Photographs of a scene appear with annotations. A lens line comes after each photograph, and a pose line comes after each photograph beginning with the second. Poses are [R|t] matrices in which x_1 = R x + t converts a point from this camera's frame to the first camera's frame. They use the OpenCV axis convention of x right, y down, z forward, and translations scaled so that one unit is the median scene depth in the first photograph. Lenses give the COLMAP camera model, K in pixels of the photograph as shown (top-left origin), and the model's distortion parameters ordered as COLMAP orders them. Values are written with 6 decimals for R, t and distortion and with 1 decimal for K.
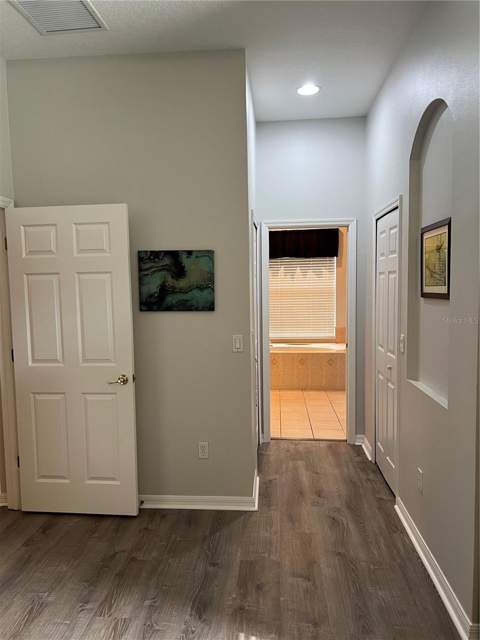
lens RADIAL K [[485.7, 0, 237.8], [0, 485.7, 321.2], [0, 0, 1]] dist [0.037449, -0.010971]
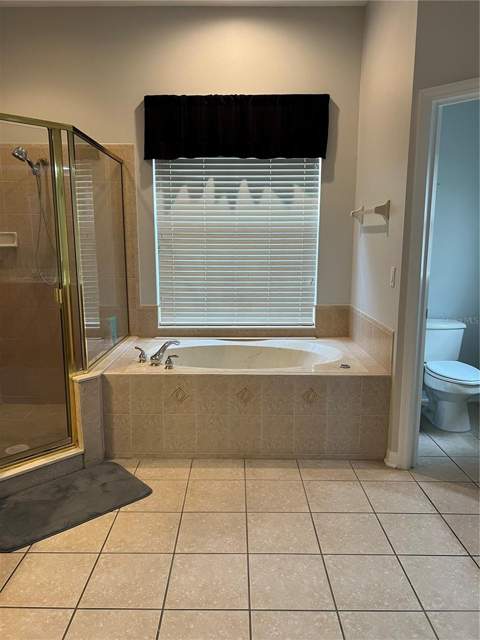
lens RADIAL K [[485.7, 0, 240.2], [0, 485.7, 320.7], [0, 0, 1]] dist [0.037449, -0.010971]
pose [[0.995416, 0.001314, 0.095633, 0.075805], [-0.012387, 0.993256, 0.115278, -0.028474], [-0.094837, -0.115934, 0.988719, 0.513110]]
